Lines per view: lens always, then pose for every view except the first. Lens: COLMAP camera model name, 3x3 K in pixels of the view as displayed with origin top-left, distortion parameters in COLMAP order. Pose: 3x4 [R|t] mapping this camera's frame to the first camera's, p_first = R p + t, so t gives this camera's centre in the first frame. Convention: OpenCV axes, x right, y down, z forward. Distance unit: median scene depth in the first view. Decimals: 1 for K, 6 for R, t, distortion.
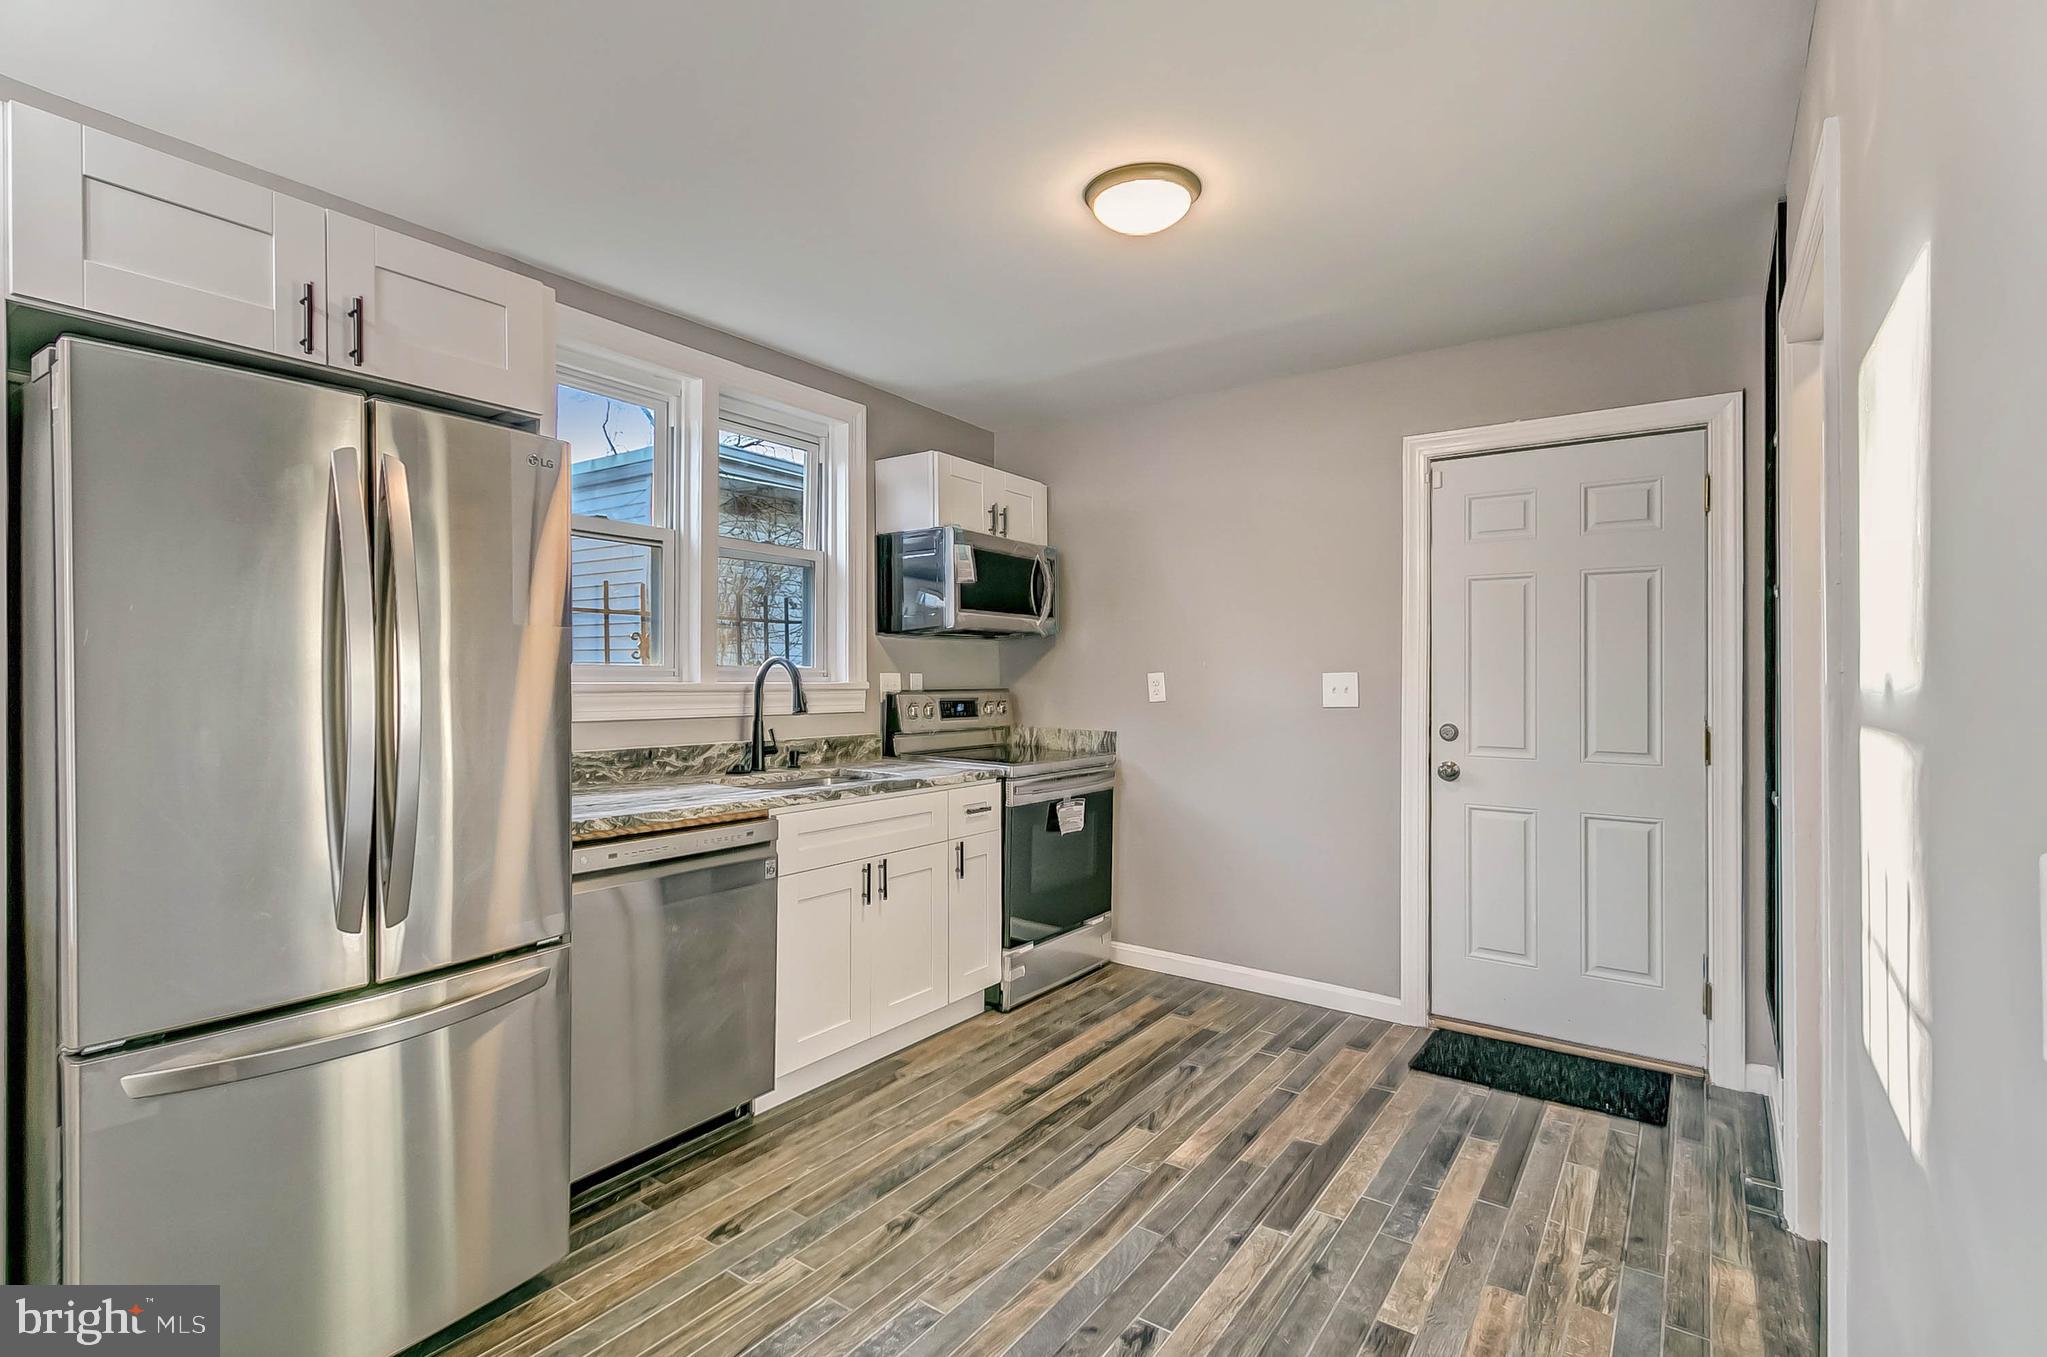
lens RADIAL K [[954.0, 0, 1010.6], [0, 954.0, 669.5], [0, 0, 1]] dist [0.002848, -0.000032]
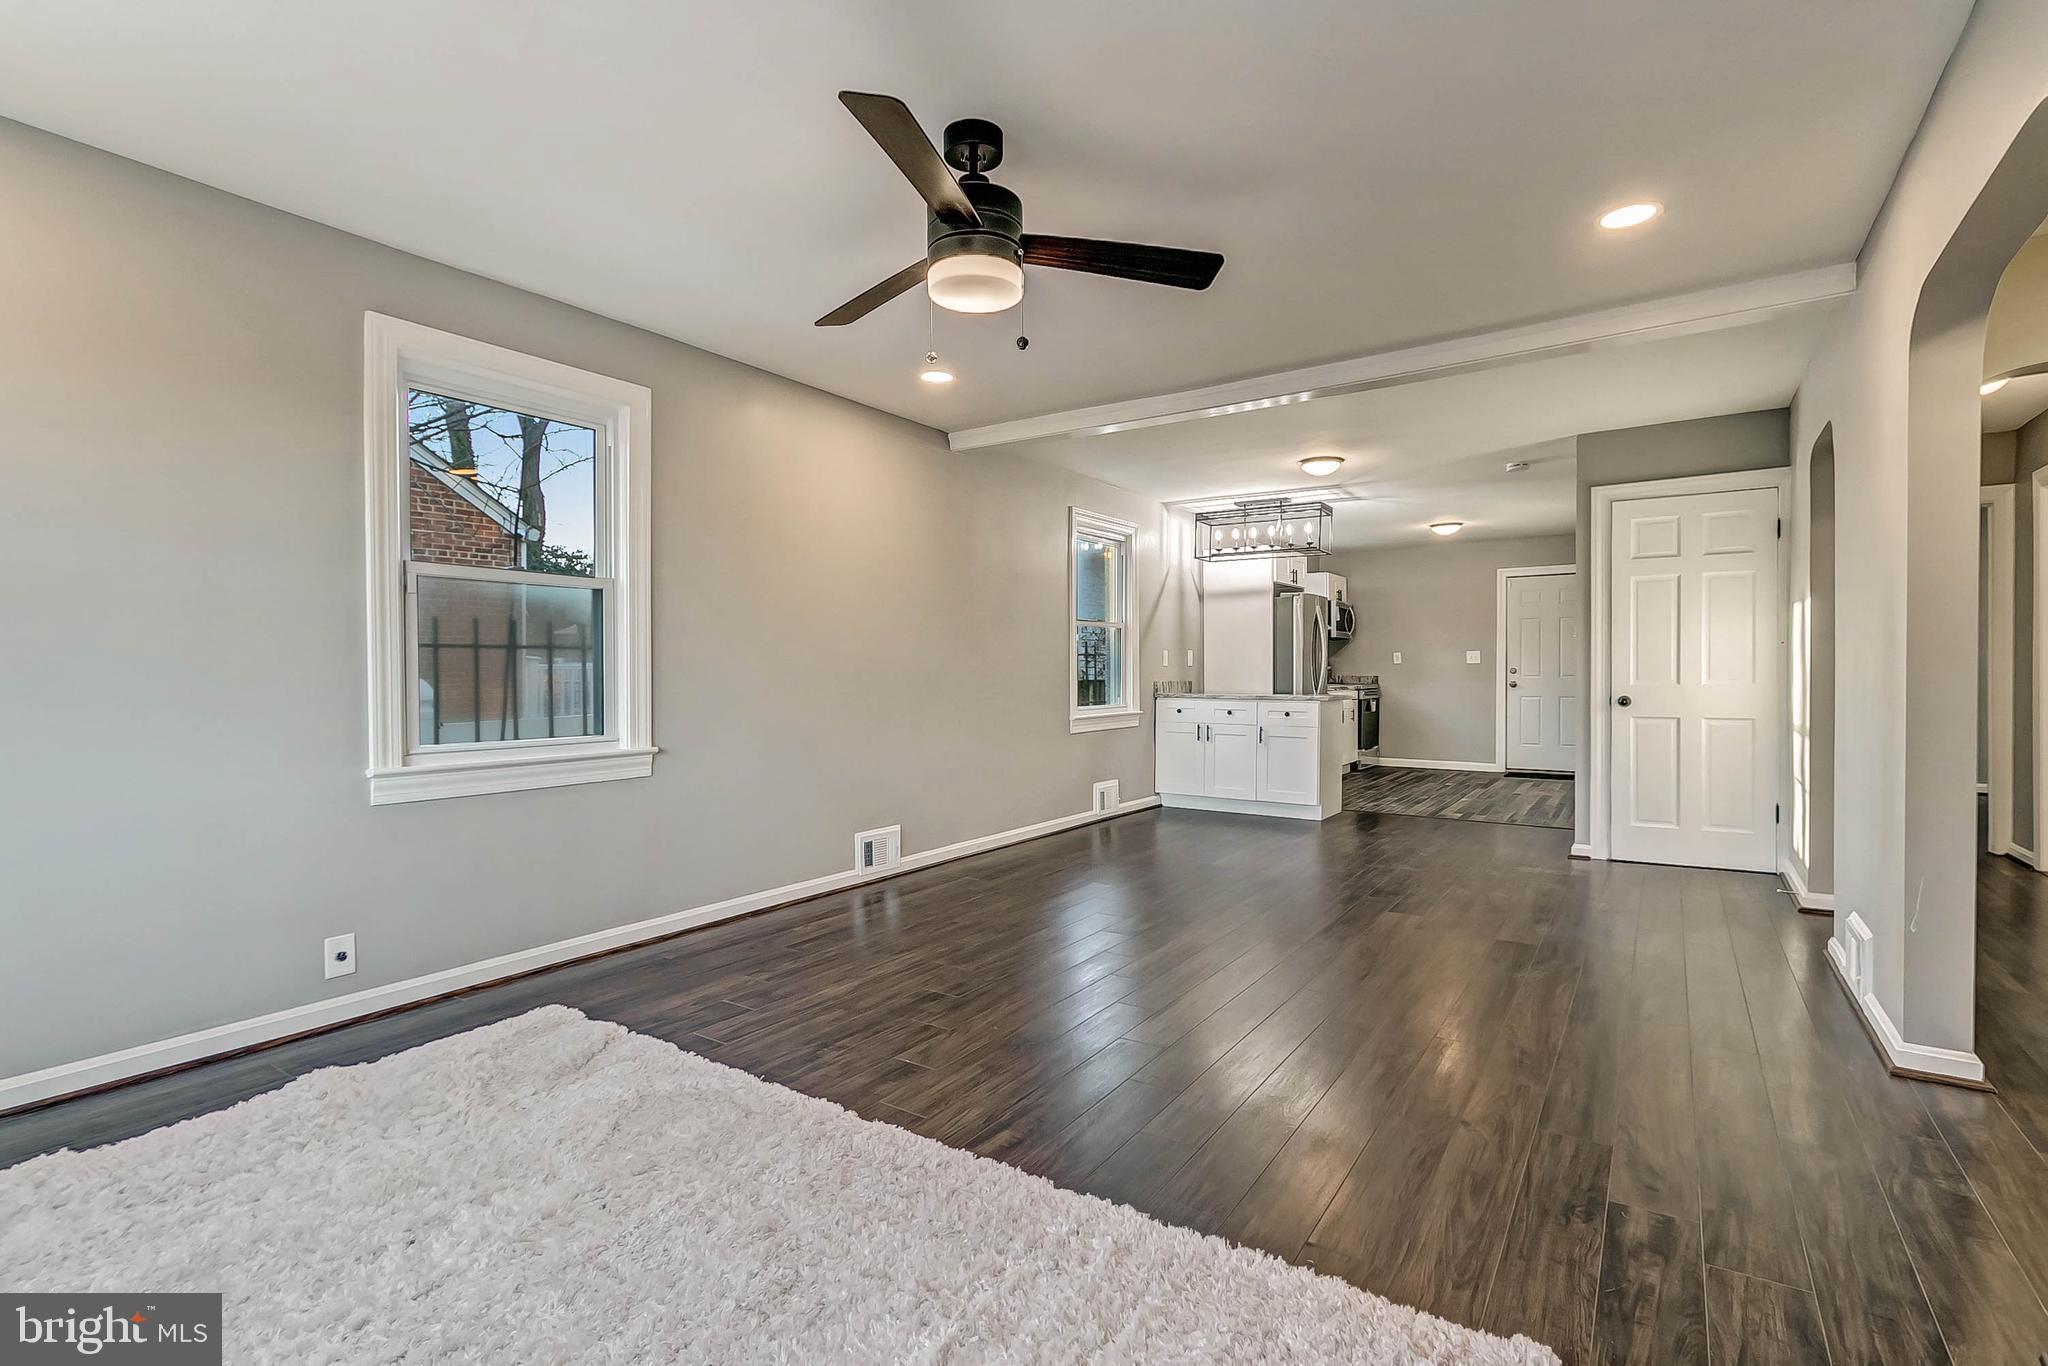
lens RADIAL K [[946.8, 0, 1024.0], [0, 946.8, 683.0], [0, 0, 1]] dist [0.000418, -0.000086]
pose [[0.999637, -0.010708, 0.024740, -1.241618], [0.010204, 0.999740, 0.020379, 0.030905], [-0.024952, -0.020120, 0.999486, -2.081333]]
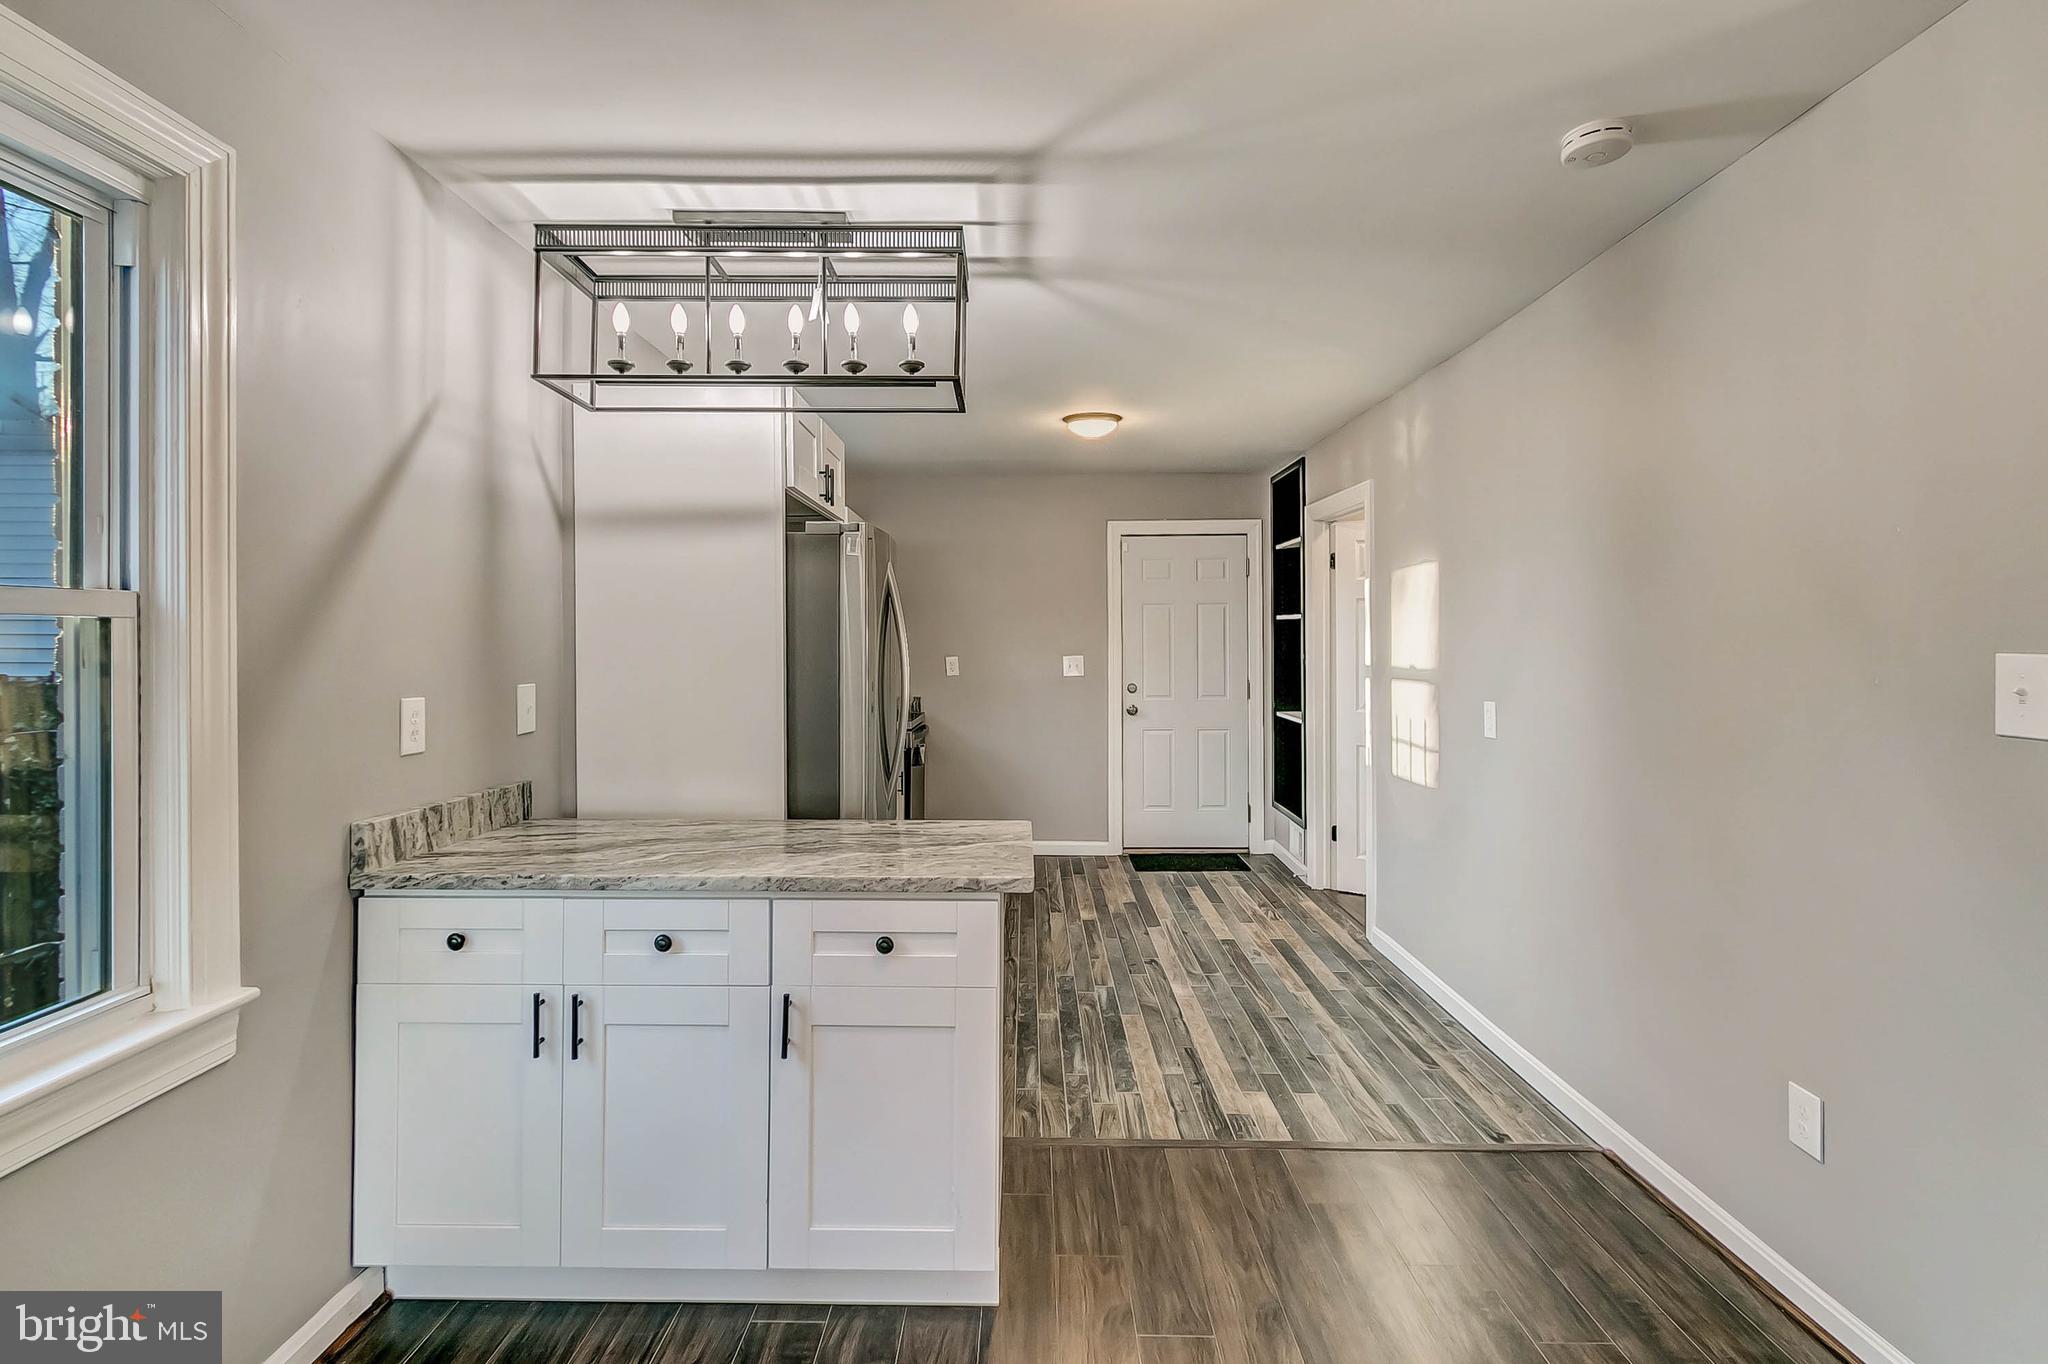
lens RADIAL K [[959.9, 0, 1011.8], [0, 959.9, 640.1], [0, 0, 1]] dist [0.001776, 0.000327]
pose [[0.822192, -0.008416, 0.569148, -0.843438], [0.005542, 0.999962, 0.006781, -0.043753], [-0.569184, -0.002421, 0.822207, -0.397820]]
